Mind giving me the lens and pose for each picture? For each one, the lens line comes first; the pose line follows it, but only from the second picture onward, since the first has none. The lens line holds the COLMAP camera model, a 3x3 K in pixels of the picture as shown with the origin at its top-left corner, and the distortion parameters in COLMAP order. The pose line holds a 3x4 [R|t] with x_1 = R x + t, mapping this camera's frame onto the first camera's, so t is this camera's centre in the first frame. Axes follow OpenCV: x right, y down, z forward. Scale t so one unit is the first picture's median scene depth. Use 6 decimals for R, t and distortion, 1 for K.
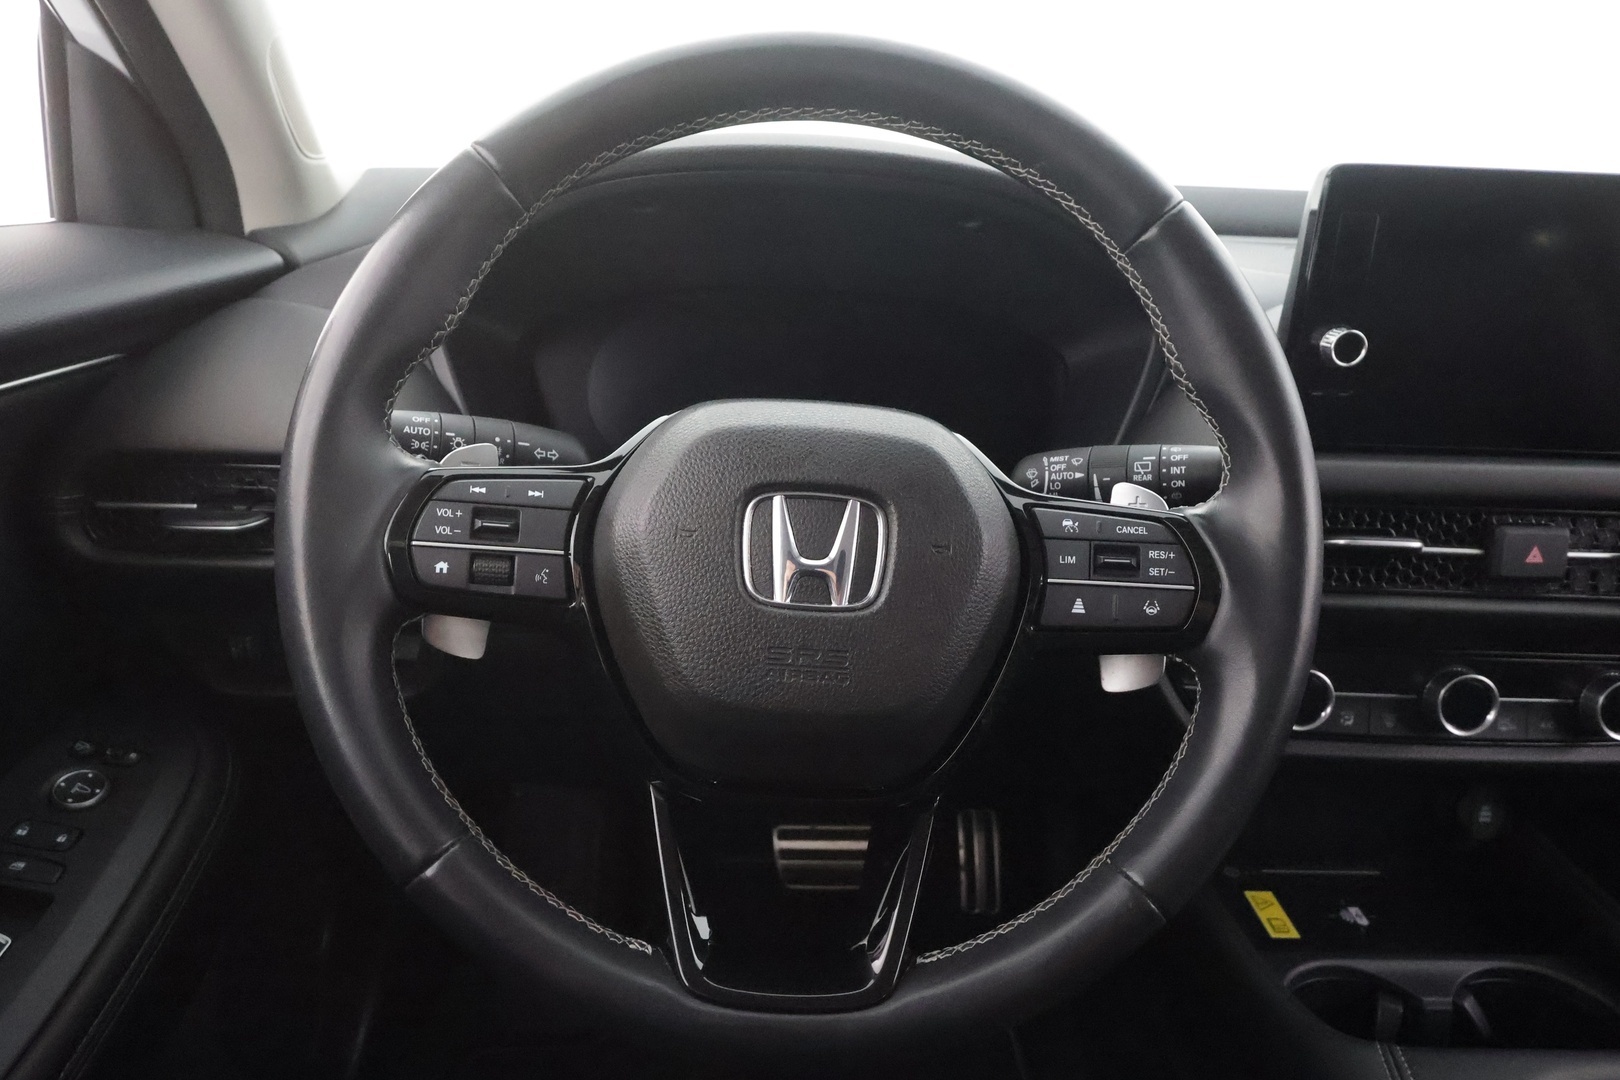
lens RADIAL K [[1095.7, 0, 809.2], [0, 1095.7, 543.9], [0, 0, 1]] dist [0.002781, 0.001644]
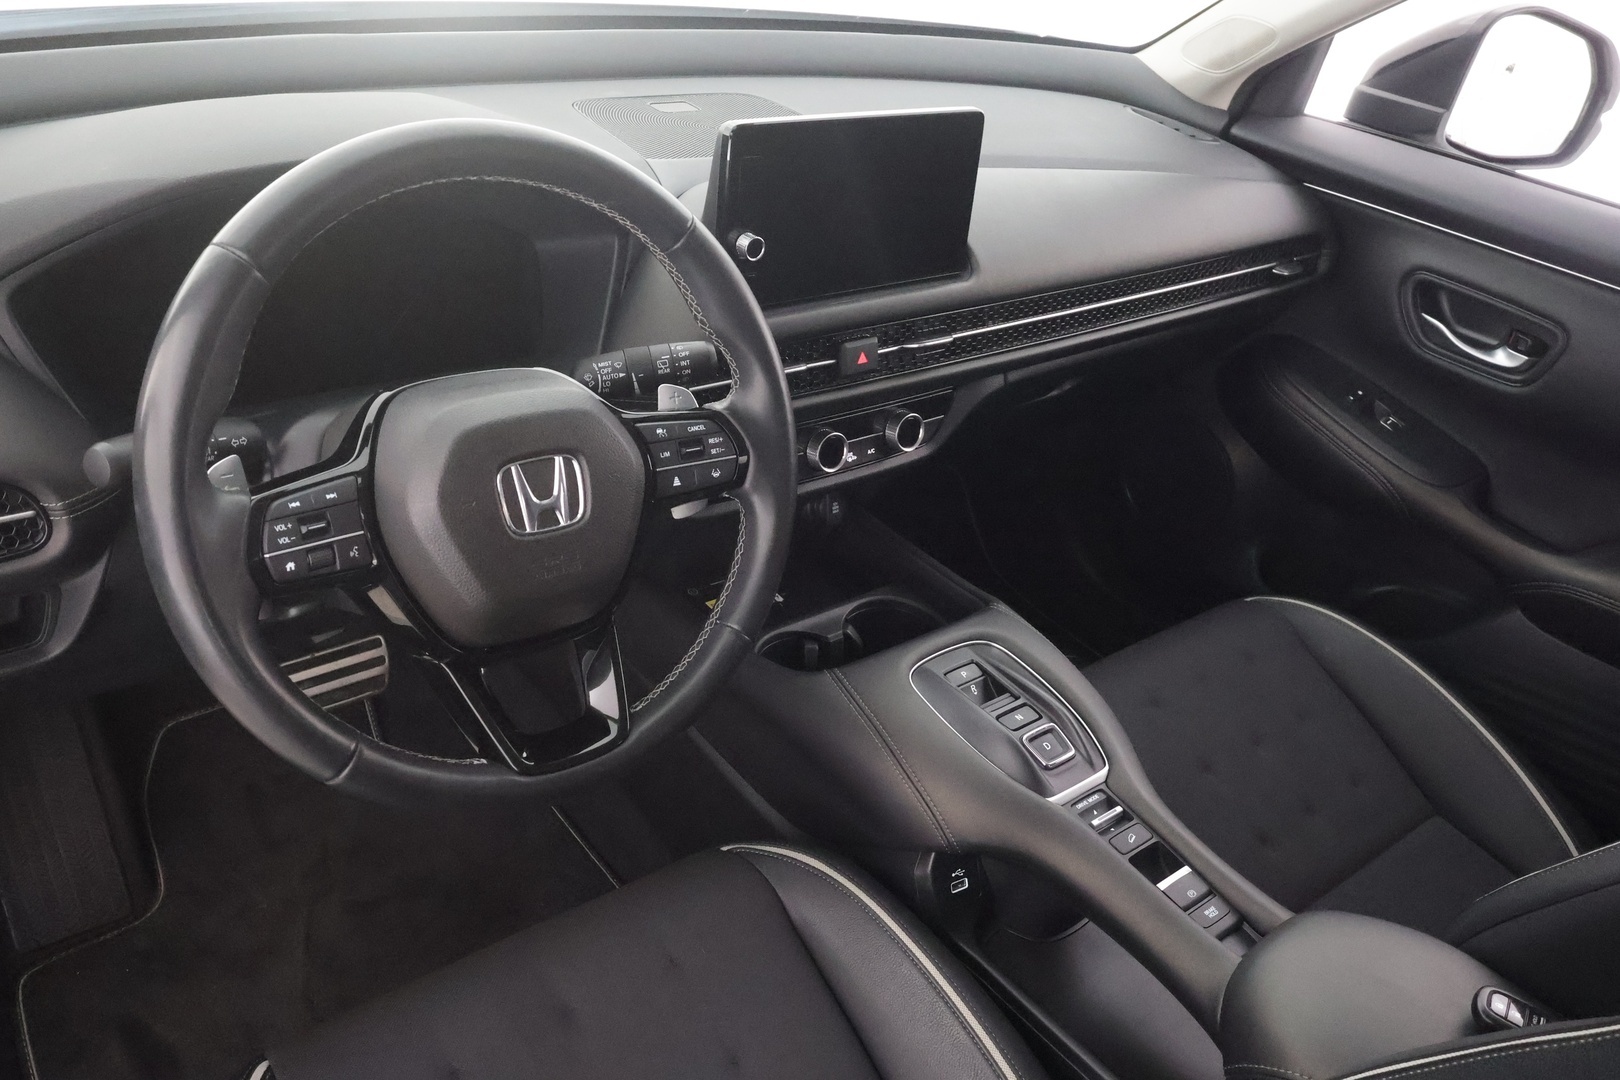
lens RADIAL K [[1277.0, 0, 814.4], [0, 1277.0, 538.6], [0, 0, 1]] dist [0.001822, -0.000966]
pose [[0.796859, -0.260436, 0.545151, -0.633177], [0.114506, 0.951068, 0.286980, -0.374139], [-0.593216, -0.166259, 0.787689, -0.620649]]
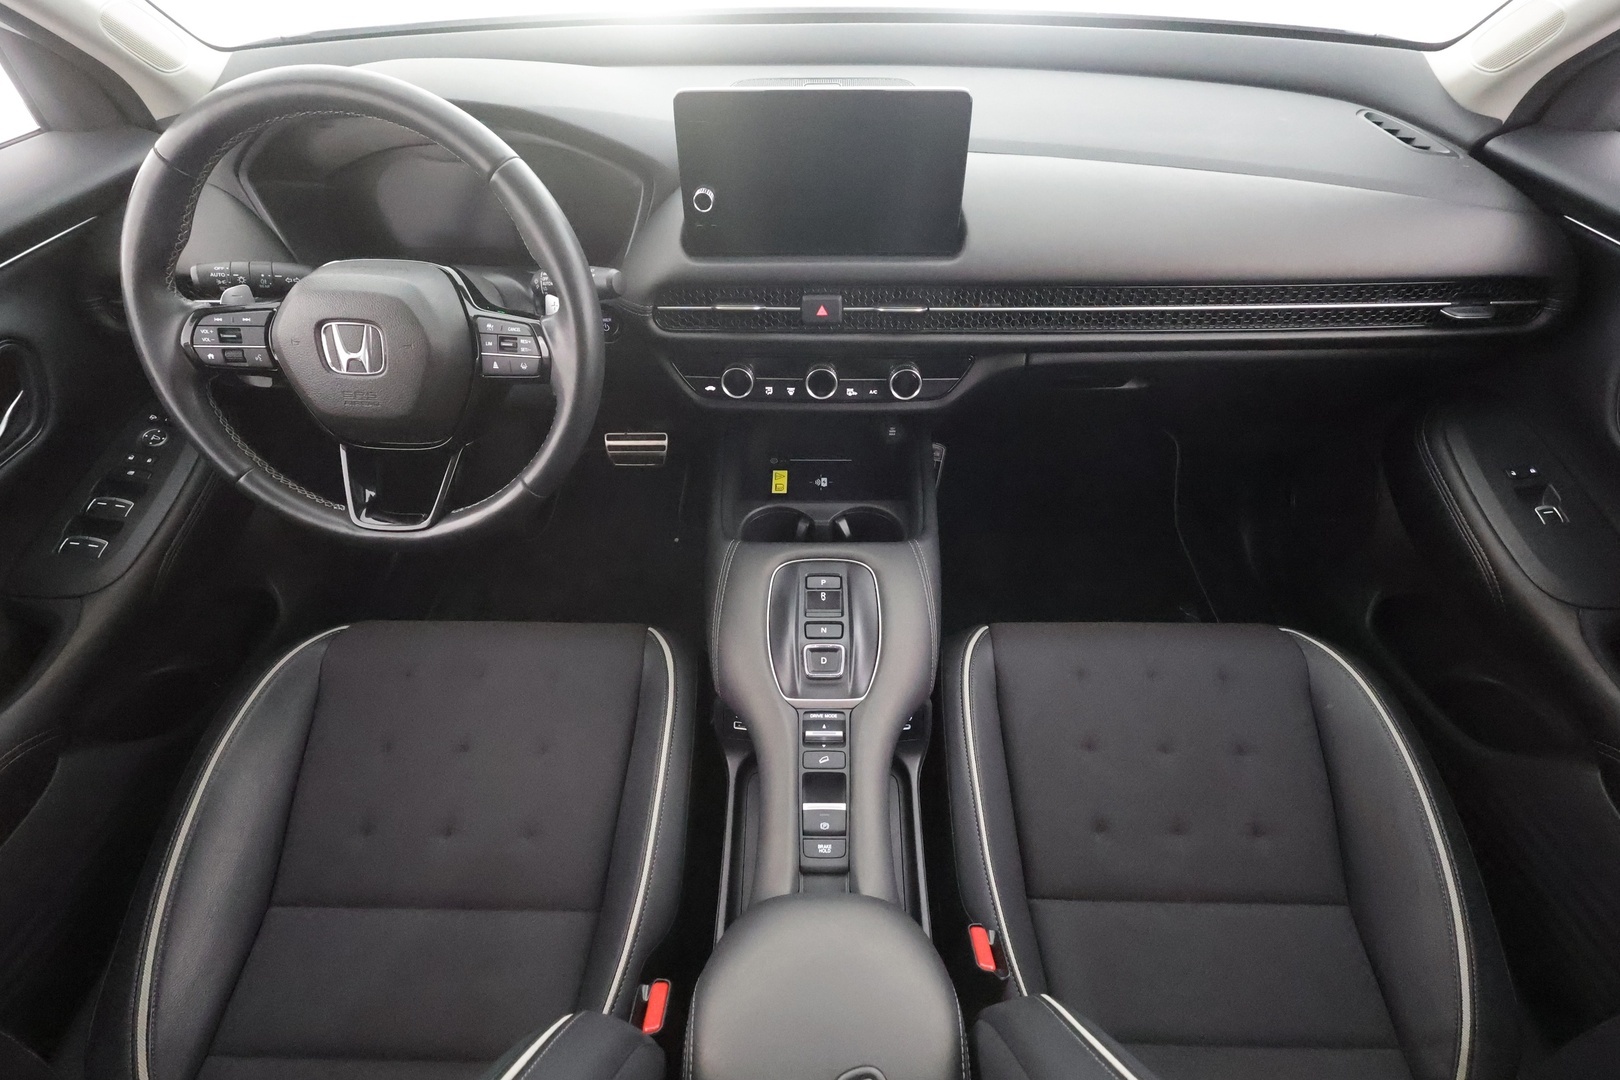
lens RADIAL K [[757.6, 0, 808.8], [0, 757.6, 540.2], [0, 0, 1]] dist [-0.000469, 0.001595]
pose [[0.998339, -0.005399, -0.057367, 0.945646], [0.028708, 0.909837, 0.413971, -0.234240], [0.049960, -0.414930, 0.908481, -0.514921]]
